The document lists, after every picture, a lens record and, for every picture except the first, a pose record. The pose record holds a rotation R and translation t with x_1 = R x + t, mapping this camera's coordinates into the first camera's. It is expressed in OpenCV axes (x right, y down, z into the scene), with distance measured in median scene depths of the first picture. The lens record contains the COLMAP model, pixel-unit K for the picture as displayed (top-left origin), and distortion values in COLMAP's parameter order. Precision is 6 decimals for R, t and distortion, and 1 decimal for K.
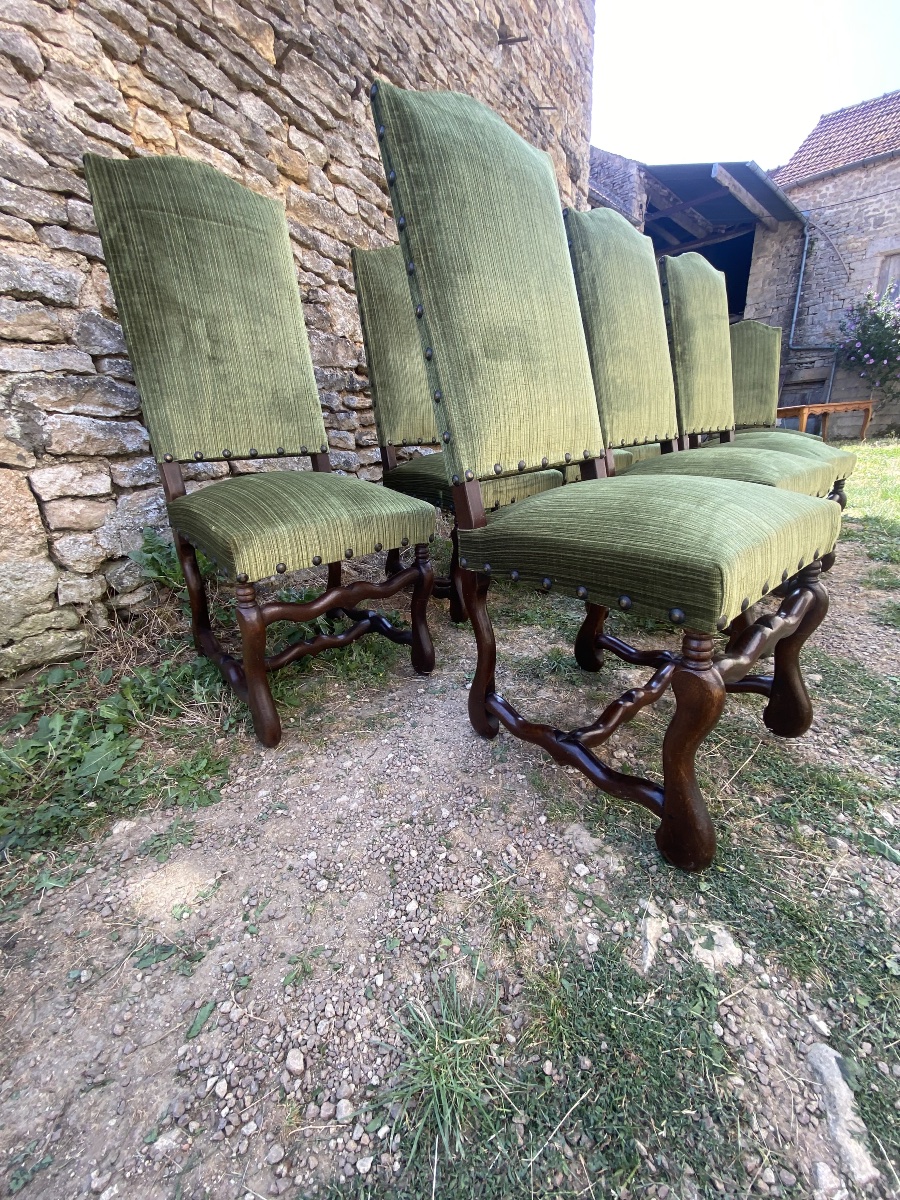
lens RADIAL K [[499.4, 0, 450.8], [0, 499.4, 600.9], [0, 0, 1]] dist [-0.004329, -0.011542]
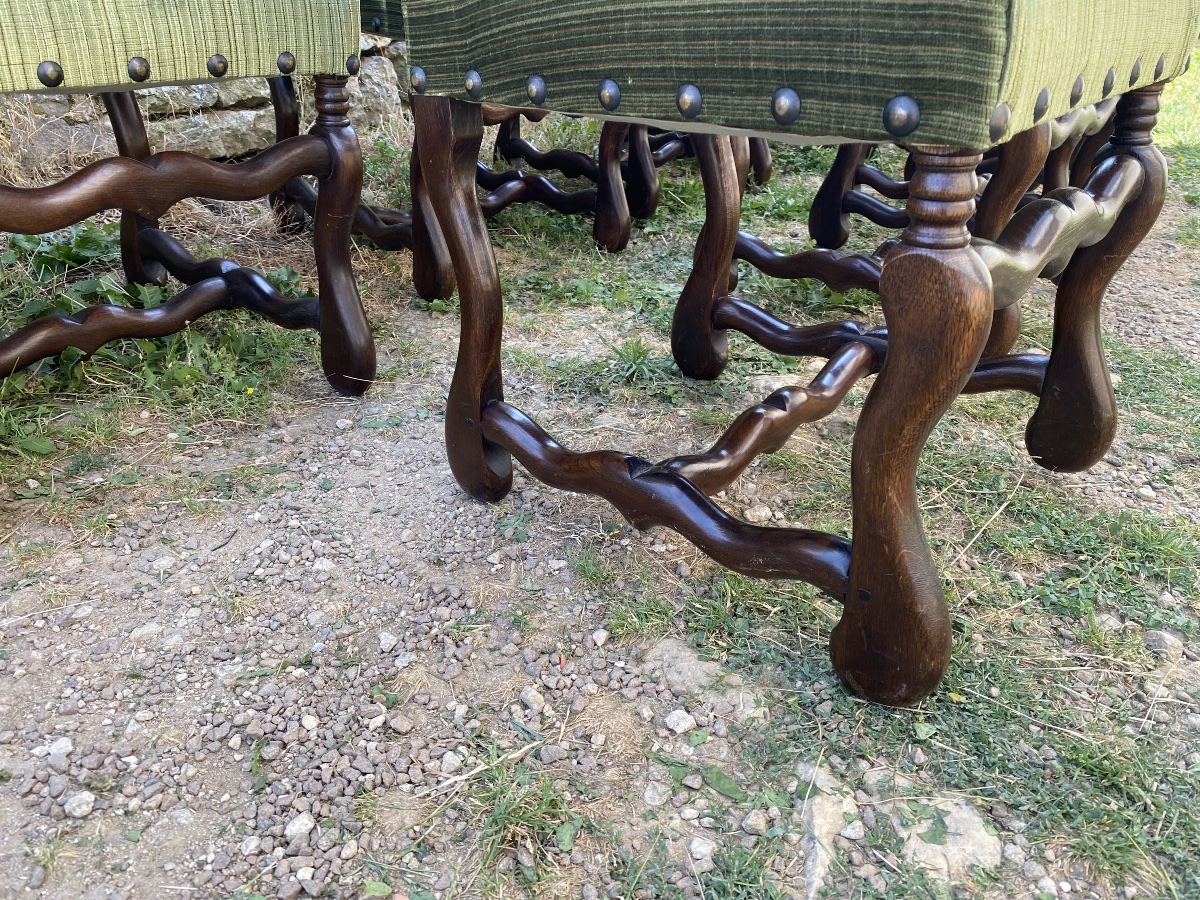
lens RADIAL K [[932.4, 0, 618.8], [0, 932.4, 466.5], [0, 0, 1]] dist [-0.000557, -0.009740]
pose [[0.982058, -0.024429, 0.186989, 0.037193], [0.000144, 0.991670, 0.128801, 0.144965], [-0.188578, -0.126463, 0.973882, 0.143539]]
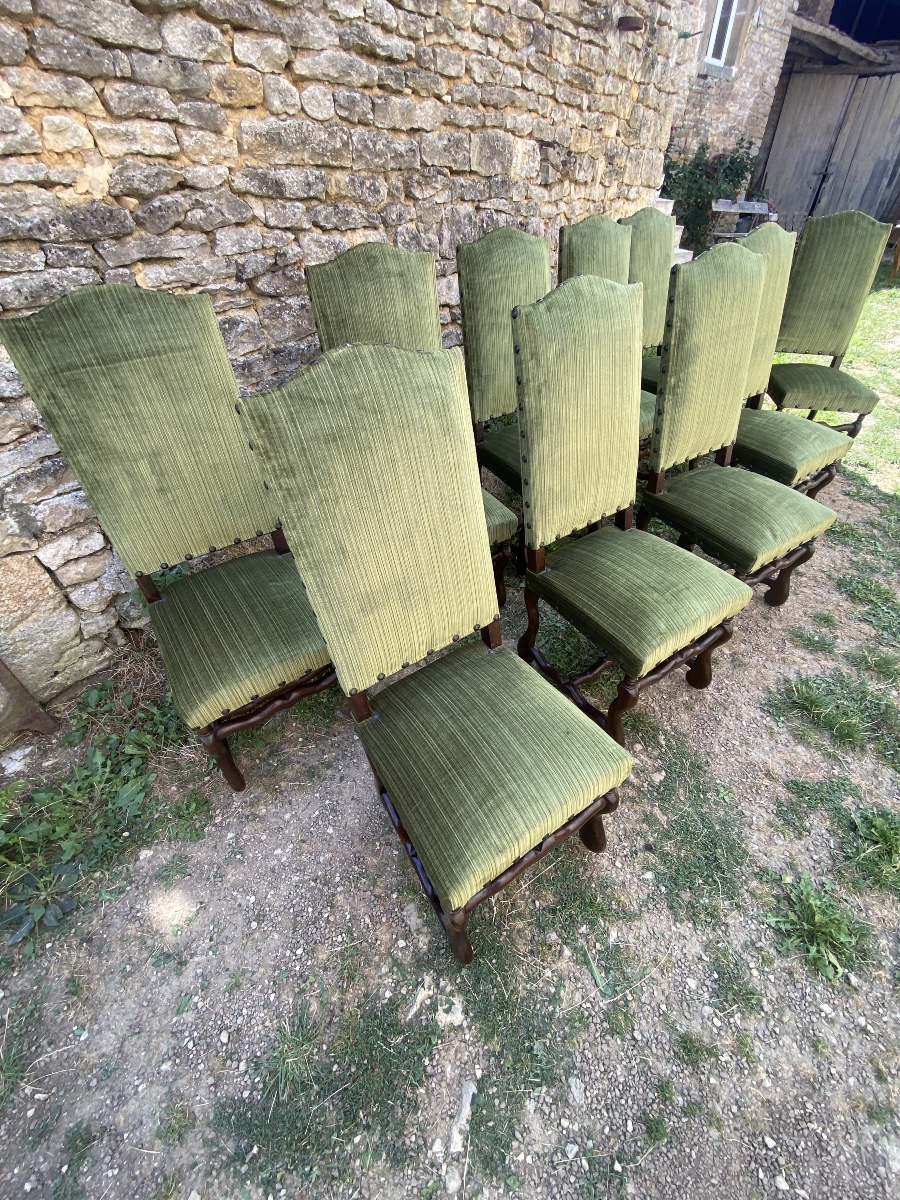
lens RADIAL K [[499.4, 0, 450.9], [0, 499.4, 606.5], [0, 0, 1]] dist [-0.004329, -0.011542]
pose [[0.991764, 0.103097, -0.075991, 0.338176], [-0.064242, 0.913723, 0.401226, -0.910436], [0.110800, -0.393040, 0.912821, -0.050951]]
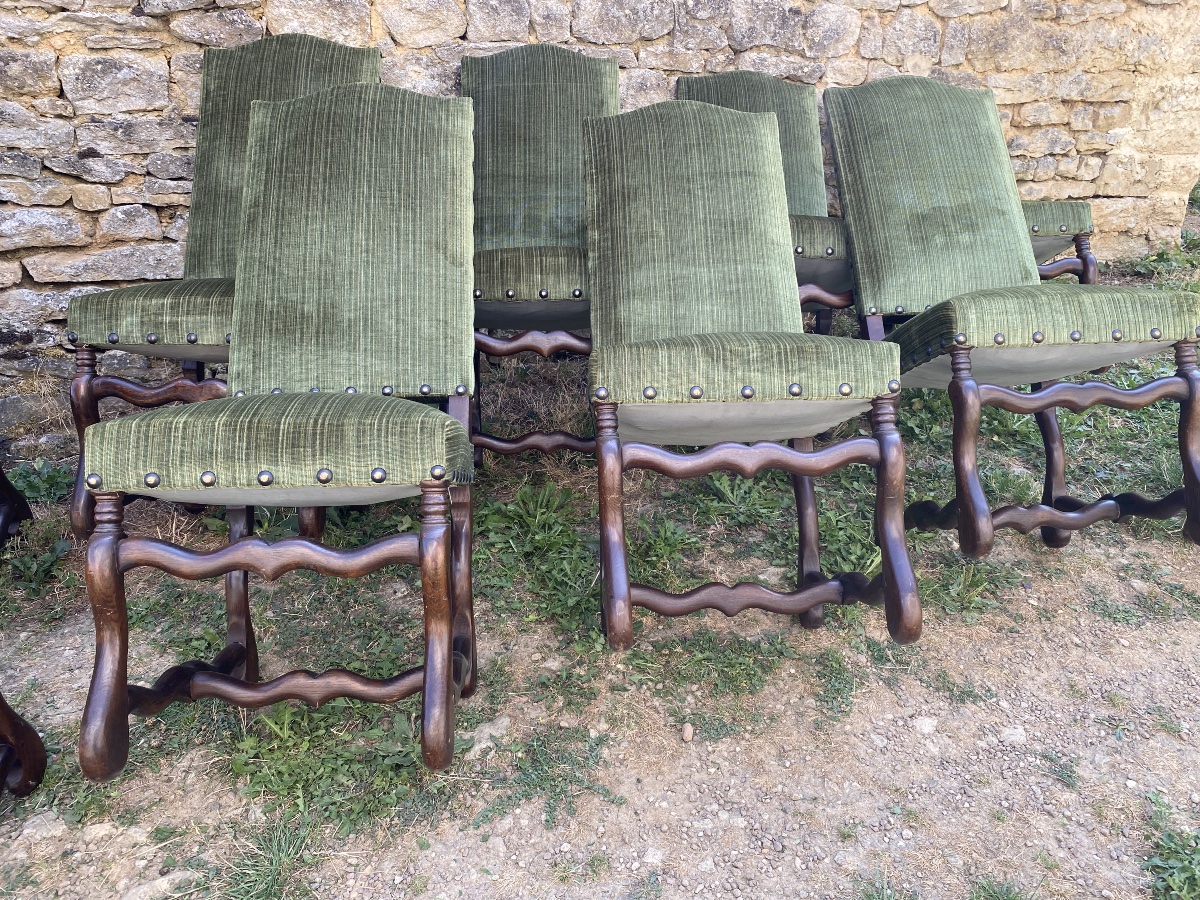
lens RADIAL K [[926.7, 0, 595.1], [0, 926.7, 439.9], [0, 0, 1]] dist [0.008998, -0.009969]
pose [[0.806659, 0.285420, -0.517529, 1.824083], [-0.224405, 0.957996, 0.178566, -0.861340], [0.546757, -0.027906, 0.836826, 0.598384]]
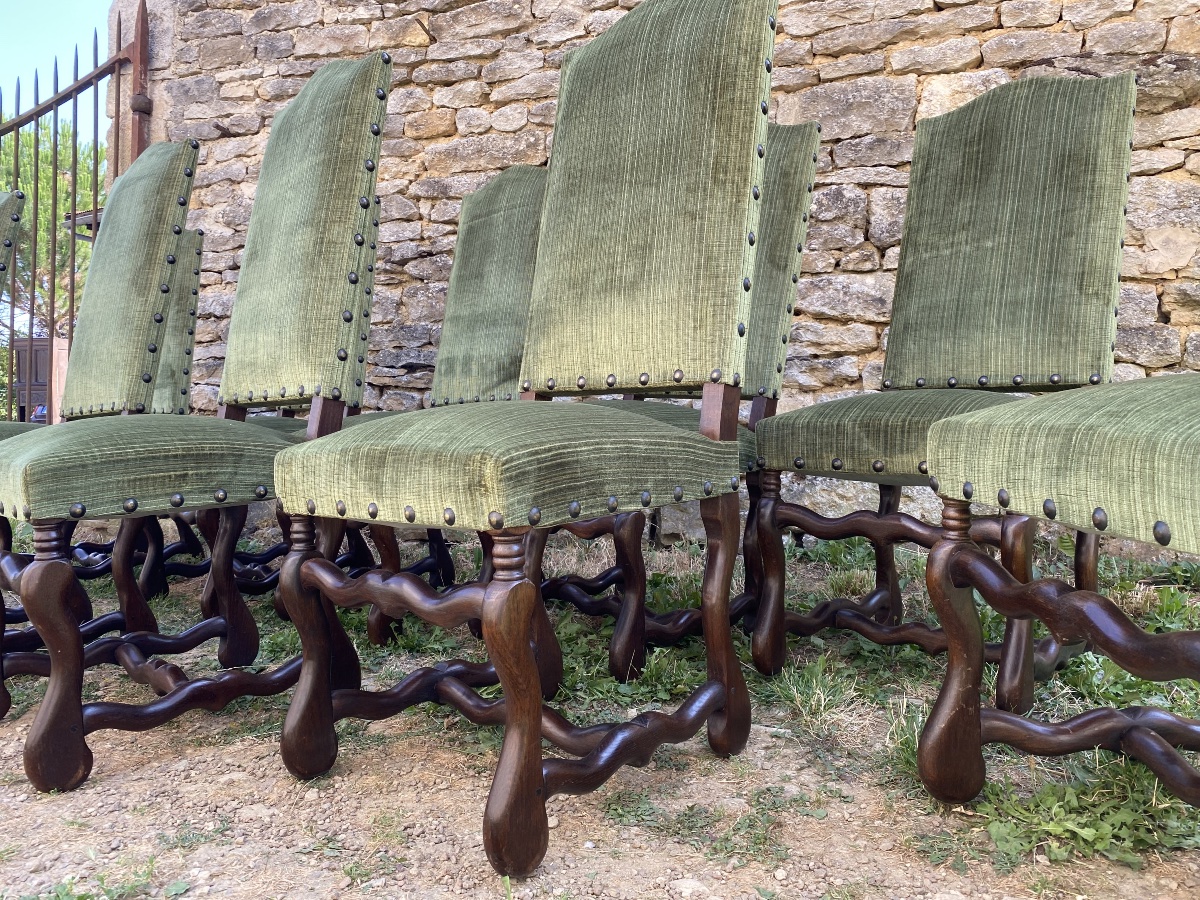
lens RADIAL K [[926.7, 0, 604.7], [0, 926.7, 433.4], [0, 0, 1]] dist [0.008998, -0.009969]
pose [[0.104600, 0.043232, -0.993574, 3.042565], [-0.307500, 0.951505, 0.009029, -0.879391], [0.945782, 0.304580, 0.112821, 2.594972]]
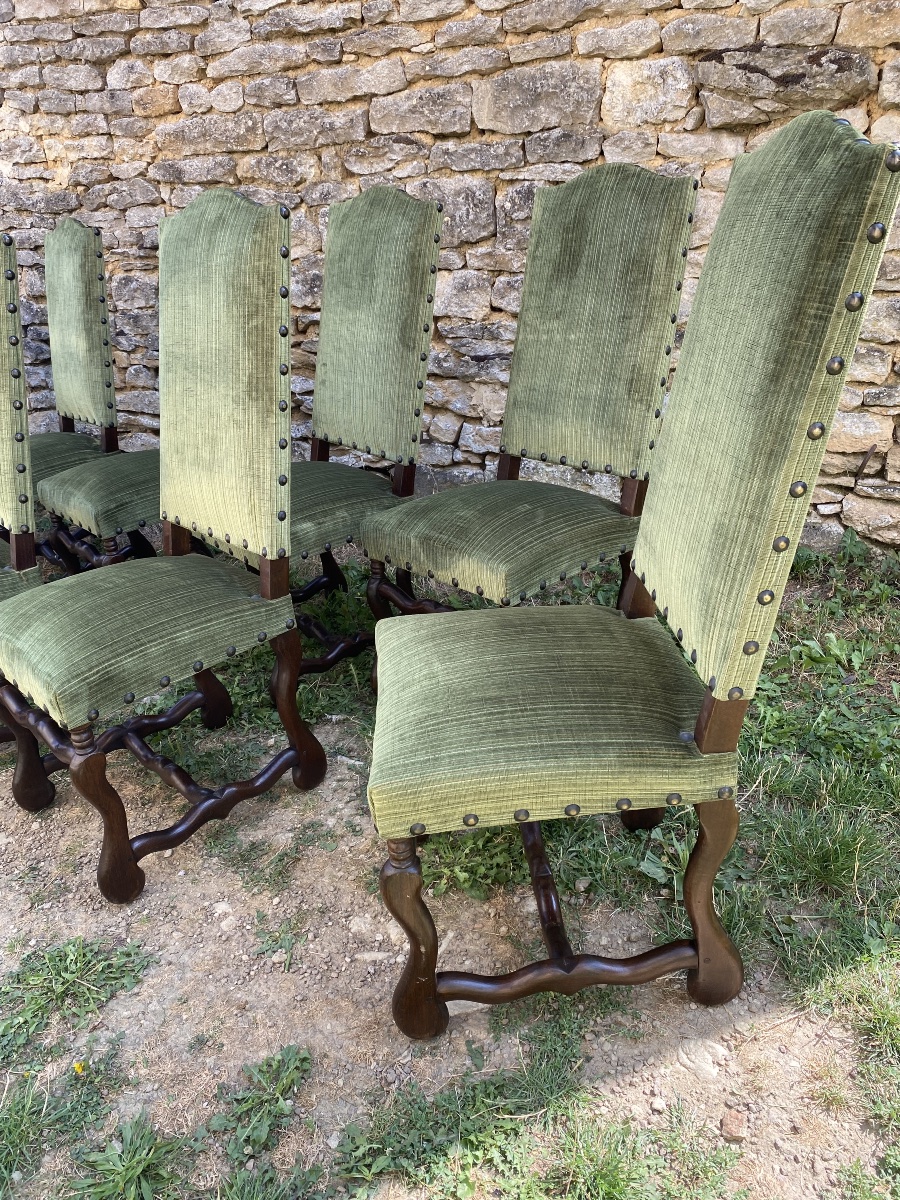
lens RADIAL K [[926.7, 0, 450.9], [0, 926.7, 581.9], [0, 0, 1]] dist [0.008998, -0.009969]
pose [[0.038285, 0.398975, -0.916162, 3.434141], [-0.246891, 0.892187, 0.378216, -1.761358], [0.968287, 0.211712, 0.132661, 3.020800]]
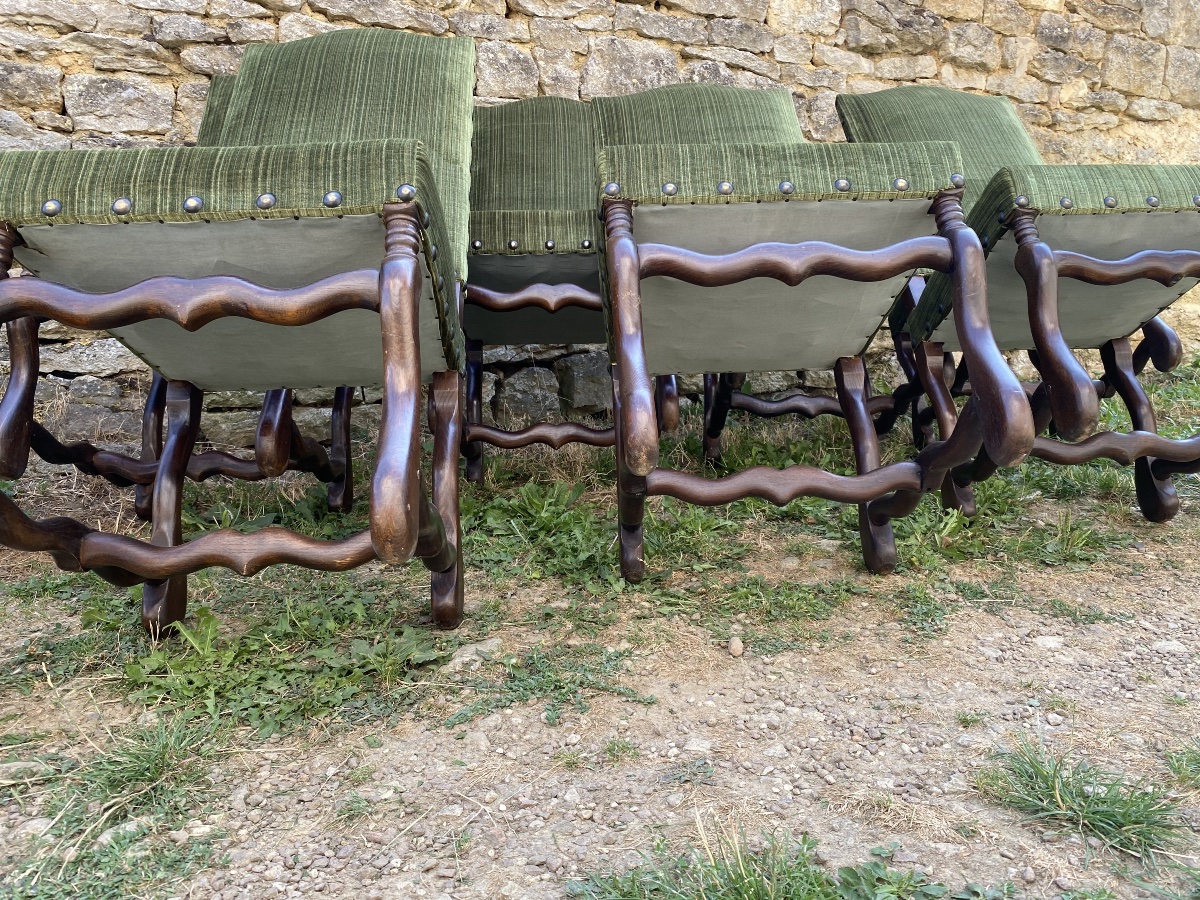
lens RADIAL K [[926.7, 0, 604.0], [0, 926.7, 449.0], [0, 0, 1]] dist [0.008998, -0.009969]
pose [[0.804313, 0.116312, -0.582711, 1.805202], [-0.204392, 0.974970, -0.087512, -0.210865], [0.557947, 0.189488, 0.807954, 0.898634]]
